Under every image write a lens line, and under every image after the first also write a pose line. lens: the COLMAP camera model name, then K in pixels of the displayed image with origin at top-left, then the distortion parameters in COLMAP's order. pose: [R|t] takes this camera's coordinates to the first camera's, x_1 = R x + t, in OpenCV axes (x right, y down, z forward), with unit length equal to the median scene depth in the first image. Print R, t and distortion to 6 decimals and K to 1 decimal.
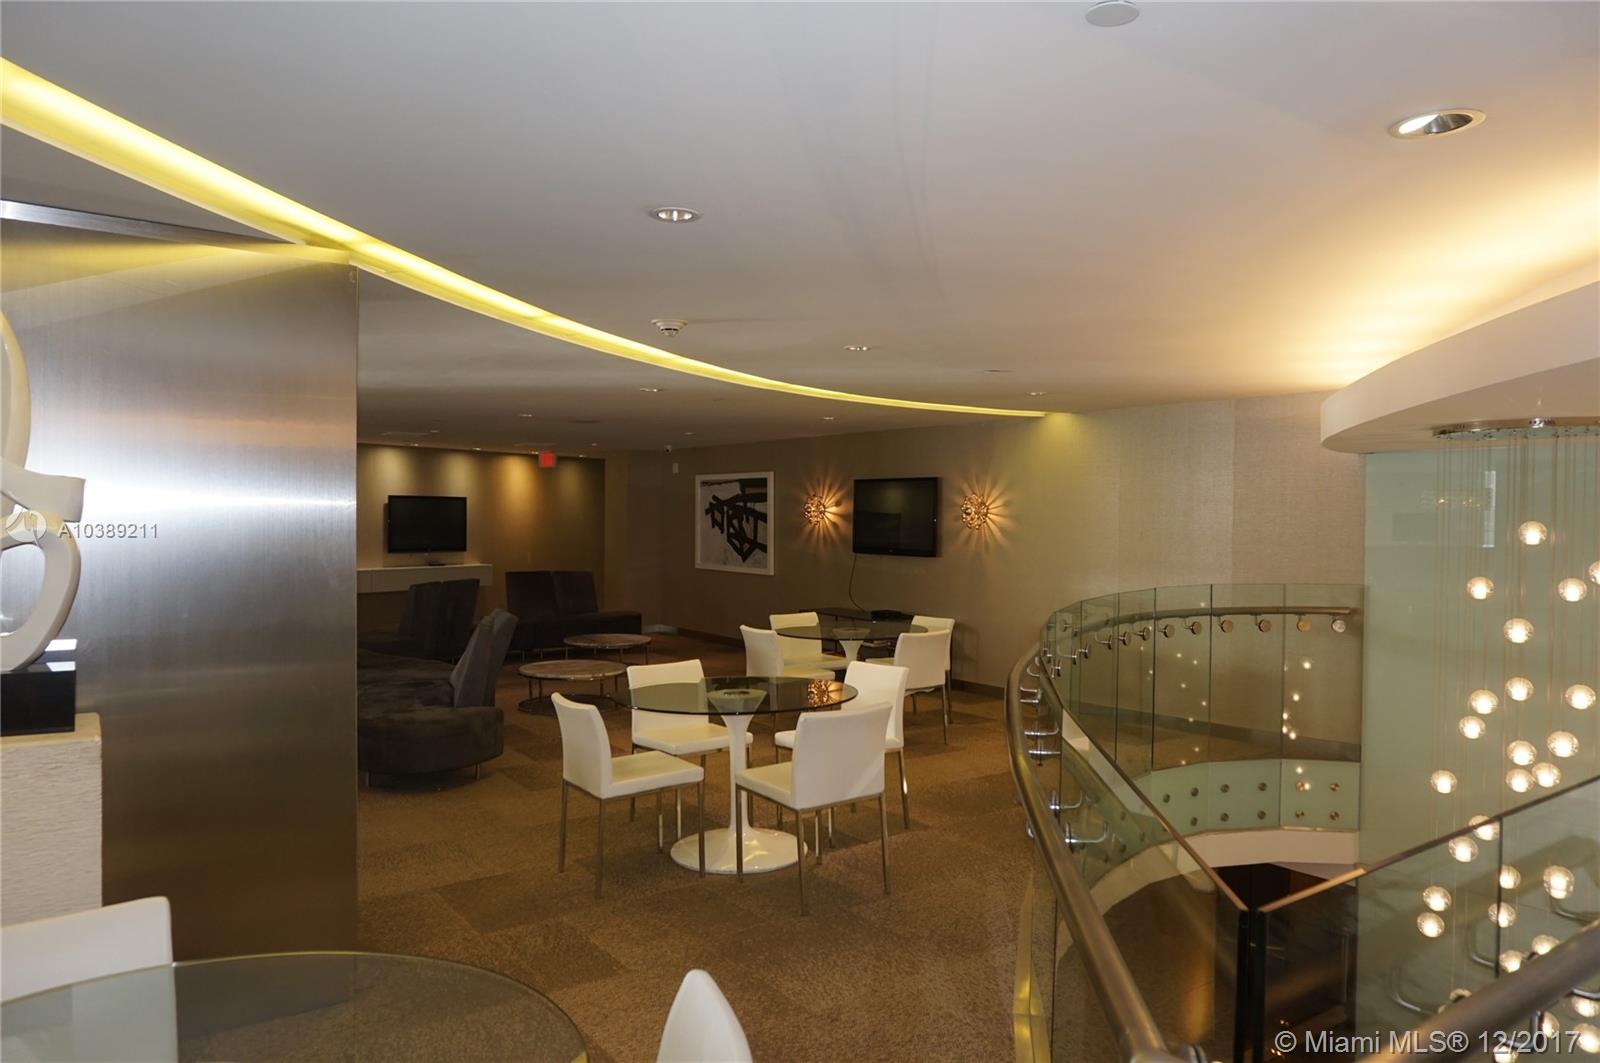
lens RADIAL K [[1104.4, 0, 800.0], [0, 1104.4, 531.5], [0, 0, 1]] dist [-0.039623, 0.038405]
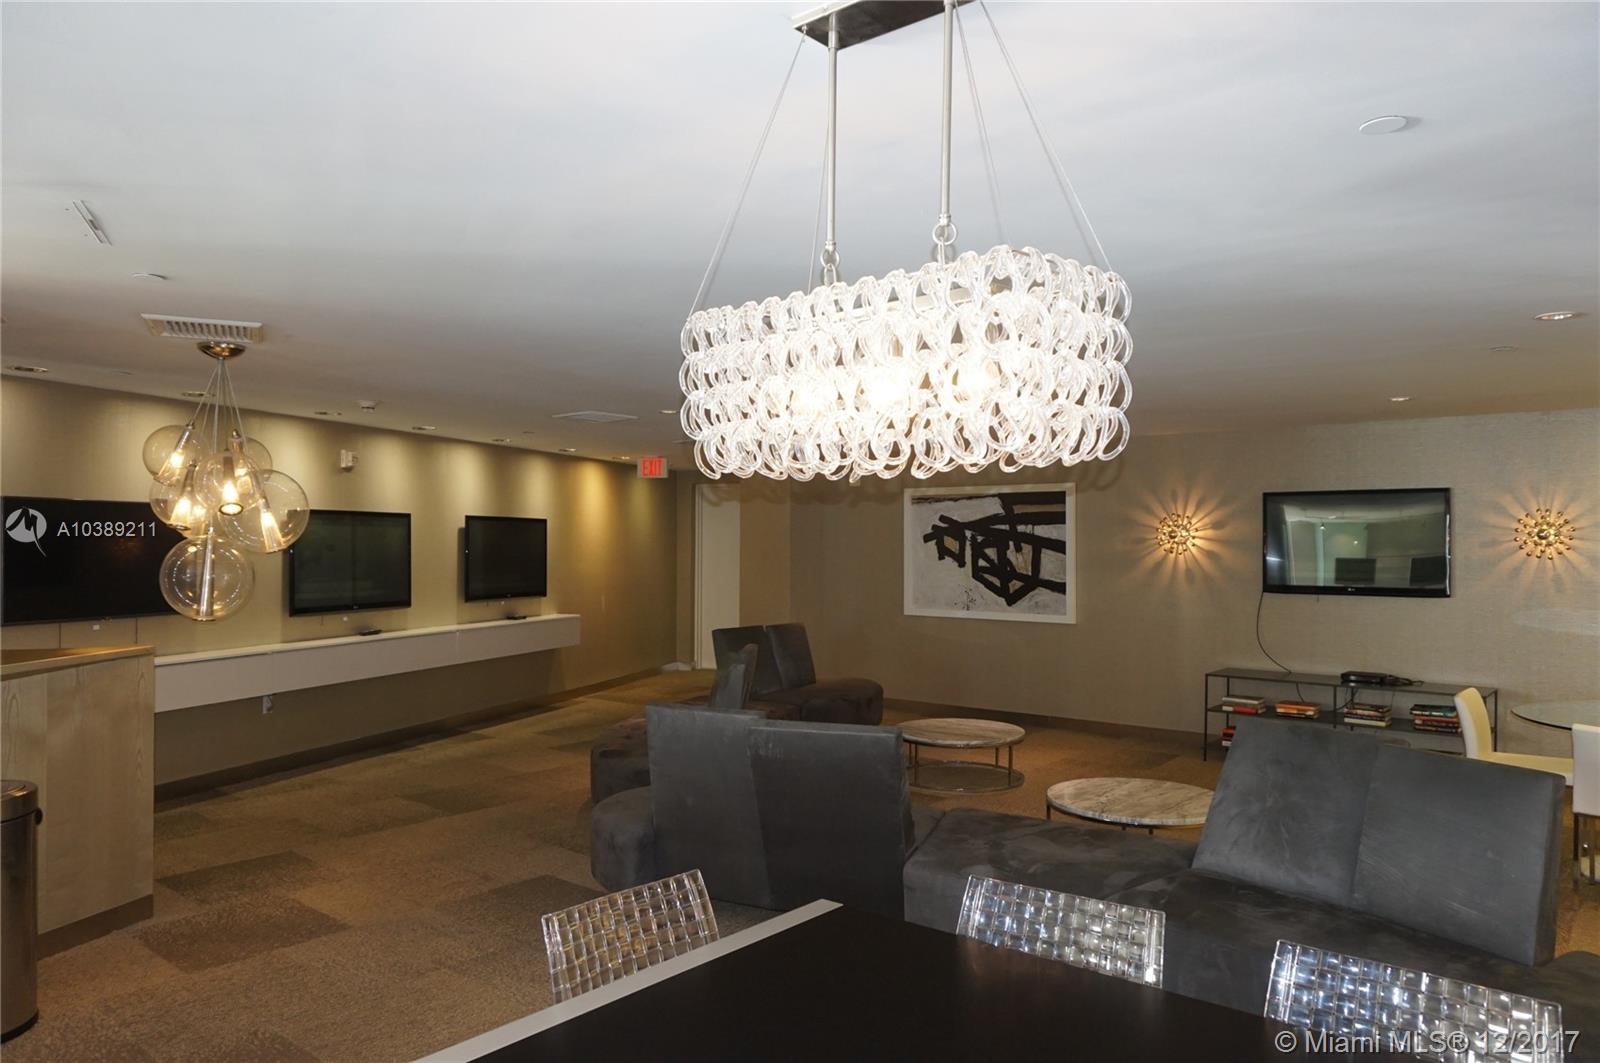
lens RADIAL K [[1104.4, 0, 800.0], [0, 1104.4, 531.5], [0, 0, 1]] dist [-0.039623, 0.038405]
pose [[0.965848, -0.003348, 0.259089, -0.378102], [0.009977, 0.999655, -0.024277, -0.005580], [-0.258918, 0.026033, 0.965548, 0.330834]]
